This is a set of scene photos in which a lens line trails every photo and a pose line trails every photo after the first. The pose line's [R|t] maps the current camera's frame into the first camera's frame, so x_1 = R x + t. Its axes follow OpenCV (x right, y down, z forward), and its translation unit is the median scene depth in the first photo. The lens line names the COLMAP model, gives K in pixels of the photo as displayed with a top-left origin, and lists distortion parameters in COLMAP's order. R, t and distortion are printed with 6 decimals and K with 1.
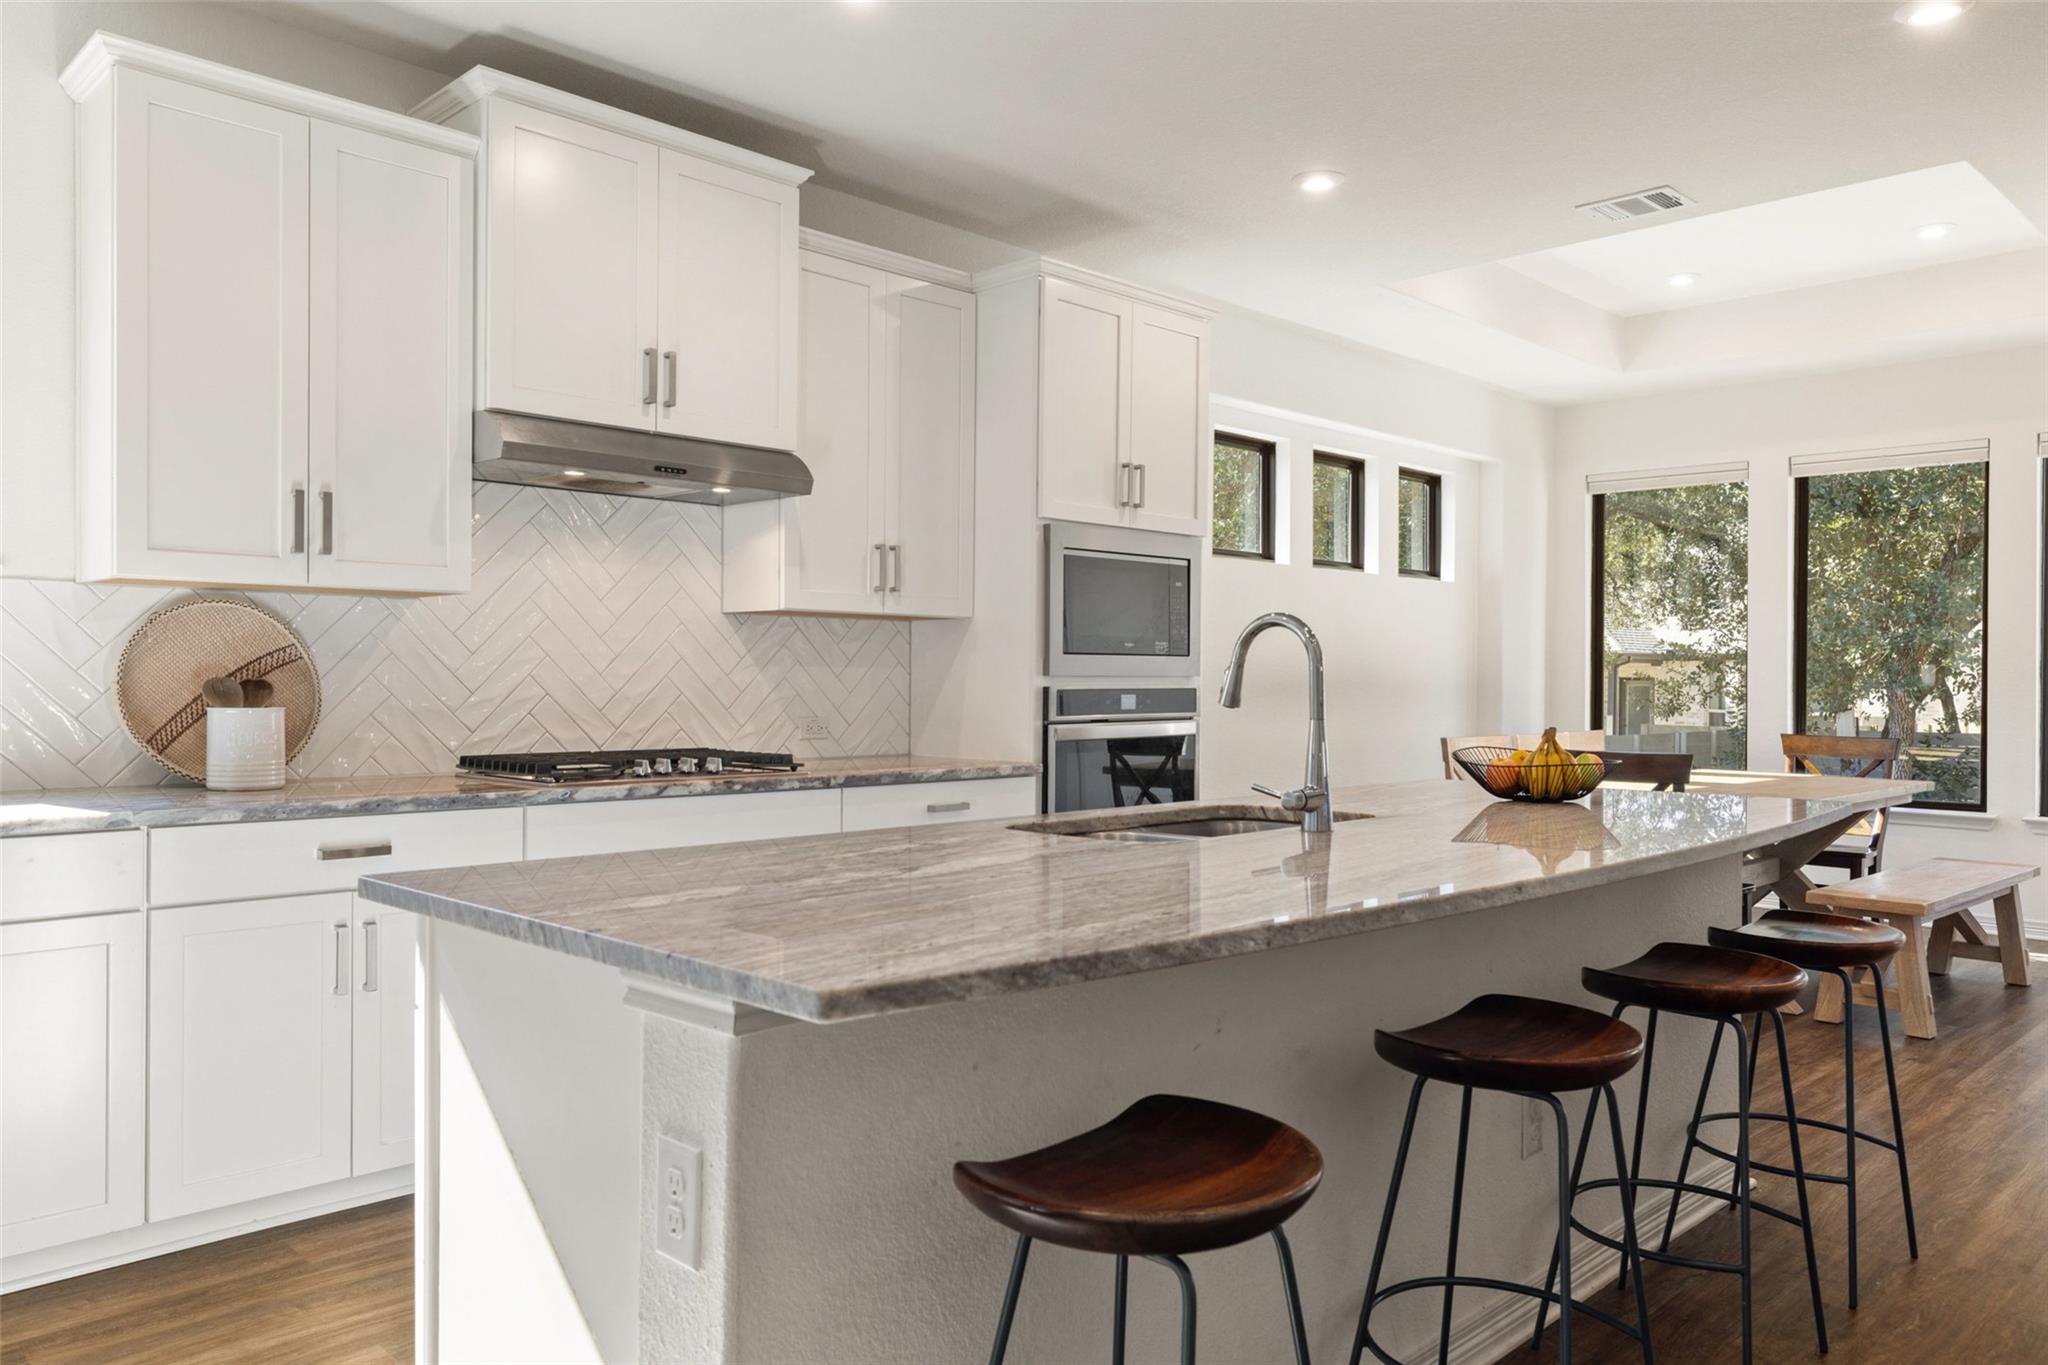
lens RADIAL K [[1462.4, 0, 1029.1], [0, 1462.4, 680.4], [0, 0, 1]] dist [0.008697, 0.002589]
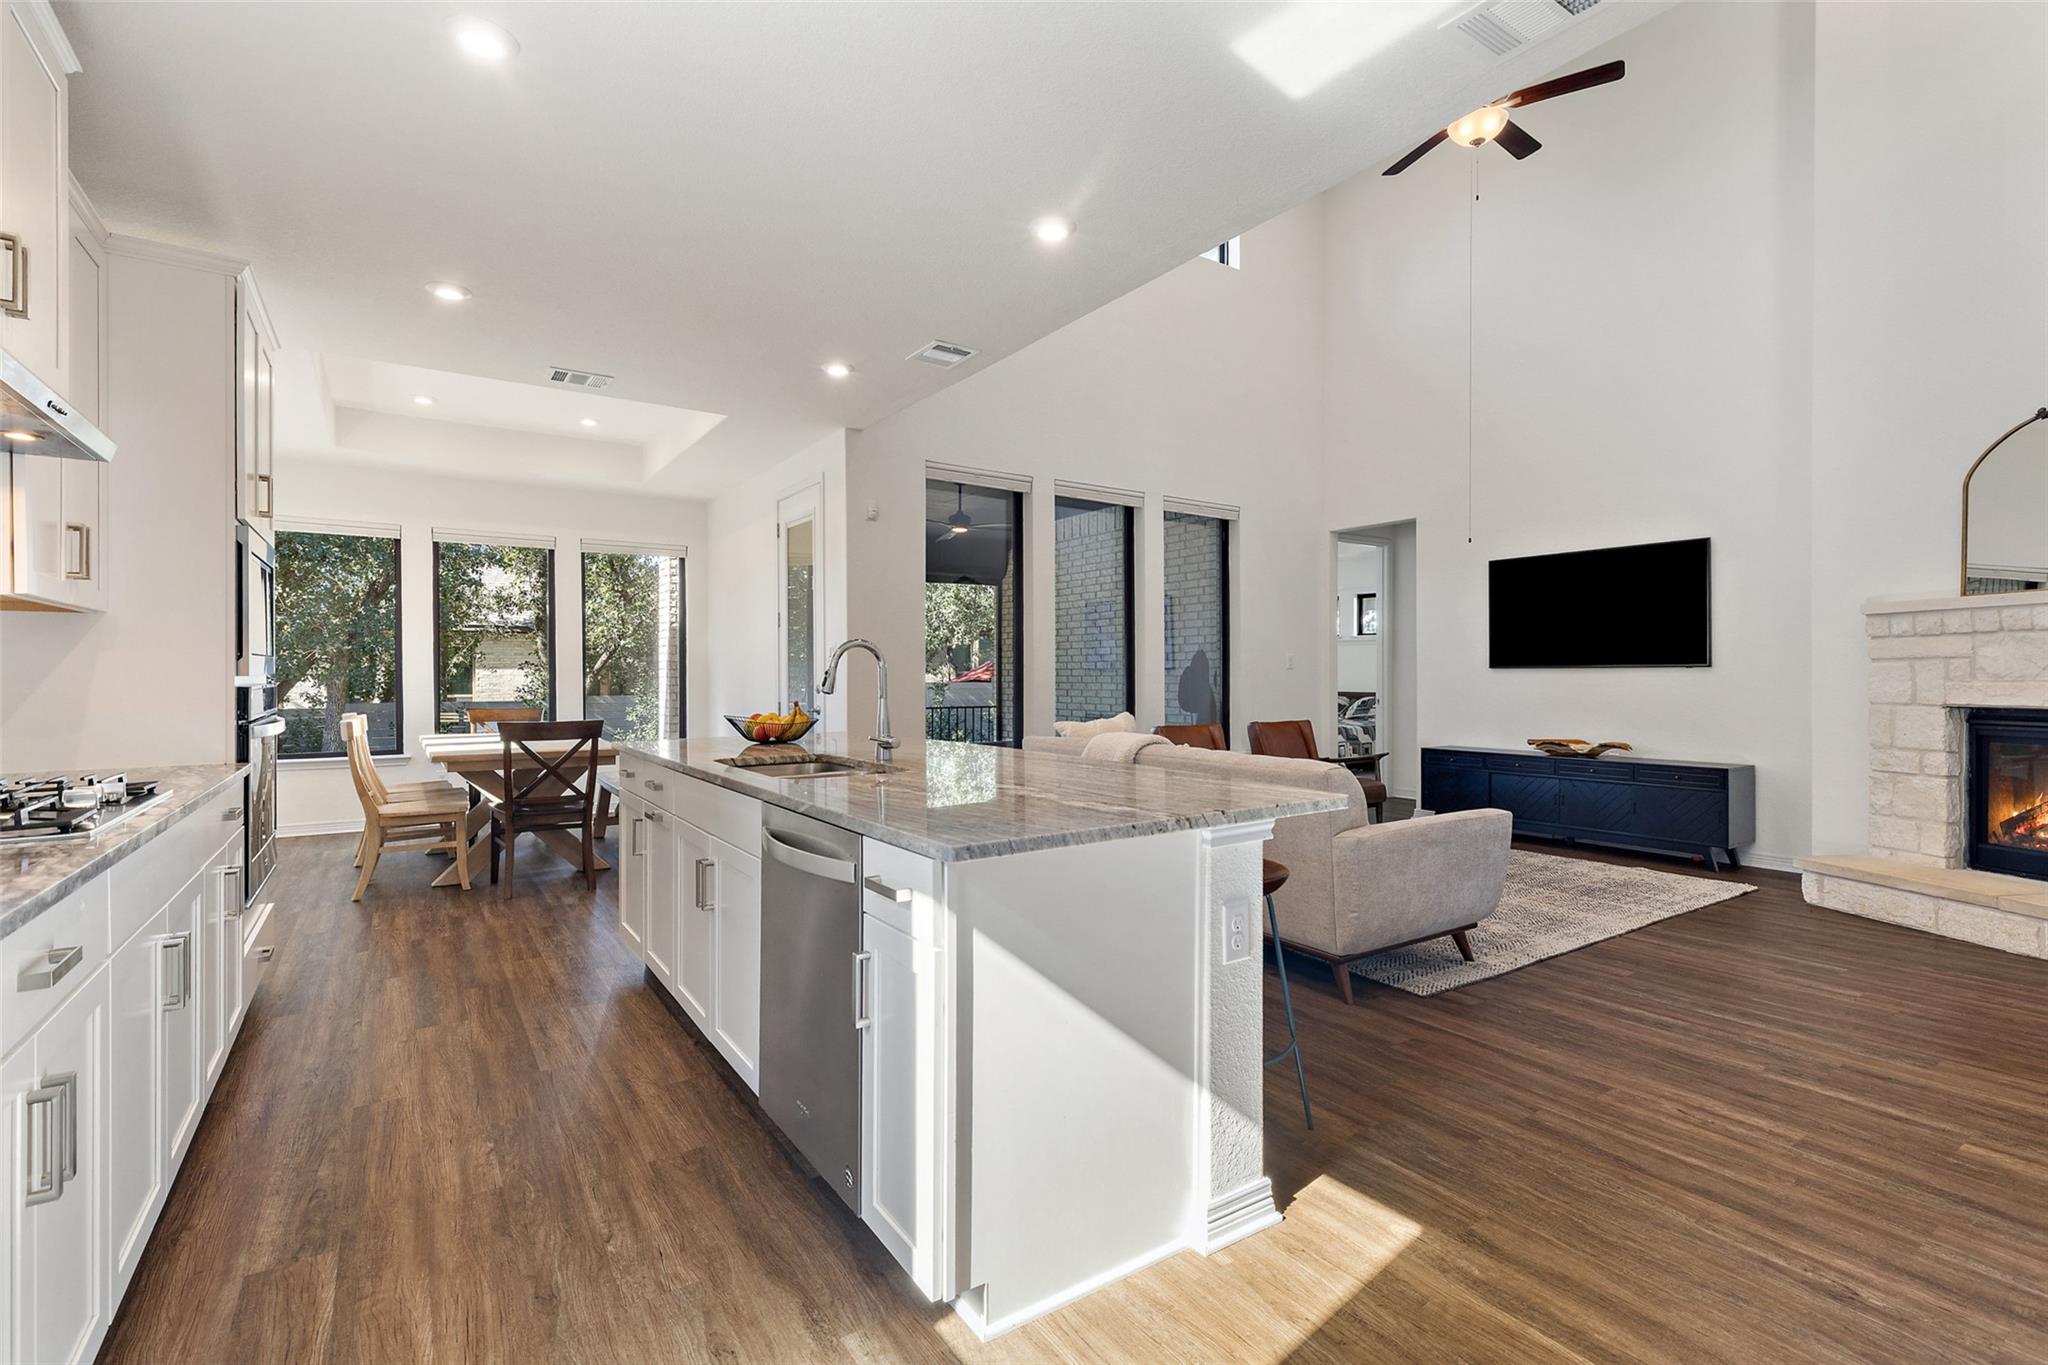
lens RADIAL K [[929.0, 0, 1024.2], [0, 929.0, 677.3], [0, 0, 1]] dist [0.004297, -0.000443]
pose [[0.187152, -0.011166, 0.982268, -0.400922], [0.004572, 0.999934, 0.010495, -0.005205], [-0.982320, 0.002527, 0.187191, 0.268300]]
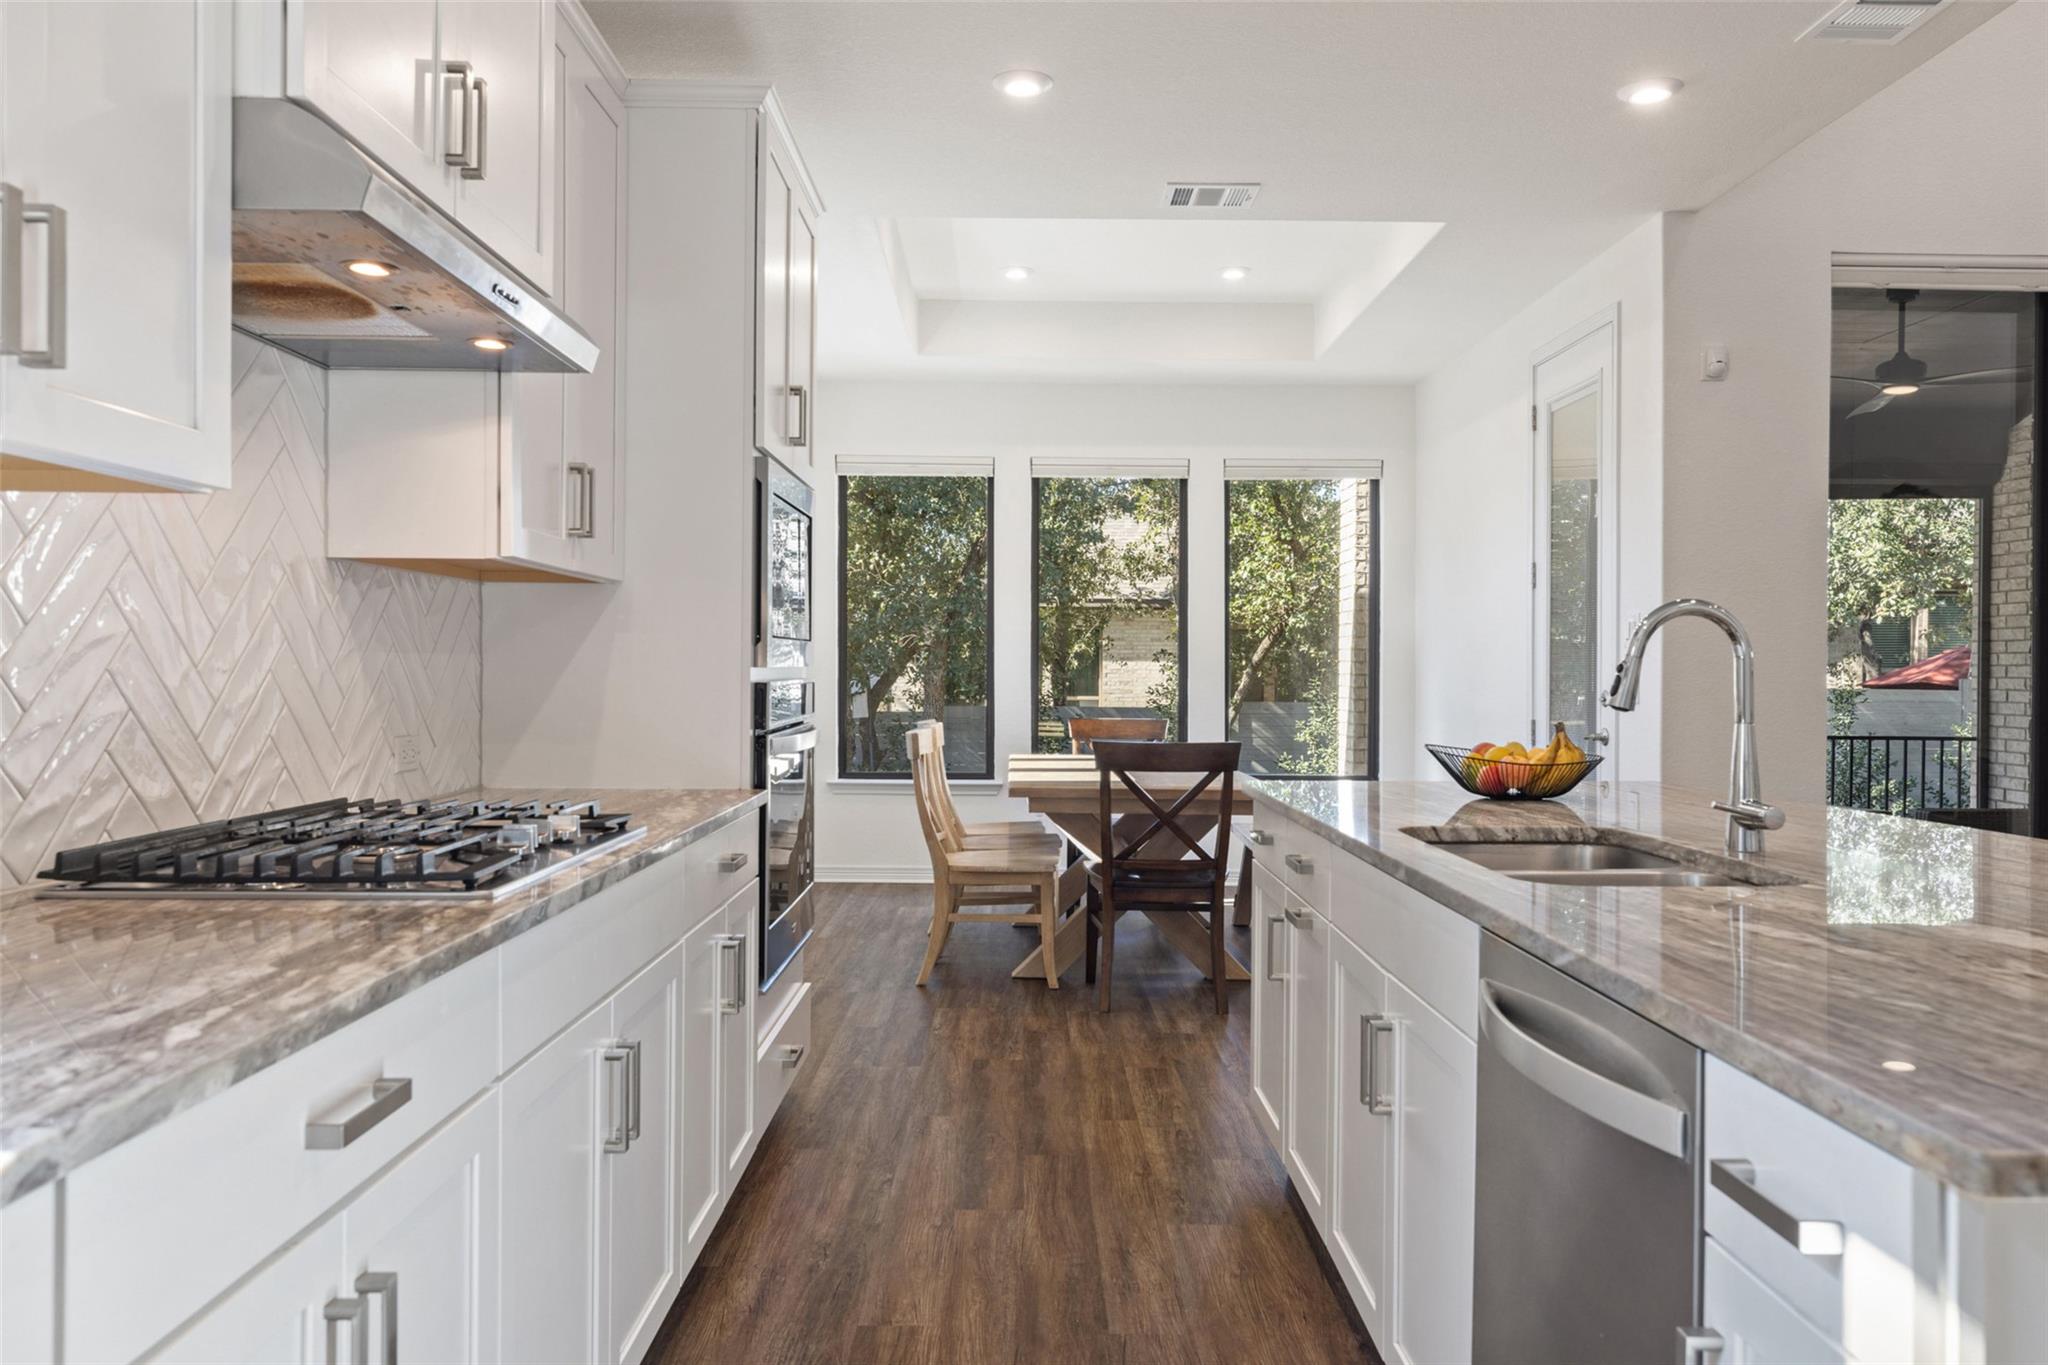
lens RADIAL K [[1492.2, 0, 1032.7], [0, 1492.2, 671.1], [0, 0, 1]] dist [0.005855, 0.002863]
pose [[0.698811, -0.004048, 0.715295, -0.324380], [-0.000231, 0.999983, 0.005885, -0.004371], [-0.715306, -0.004278, 0.698798, 0.299889]]
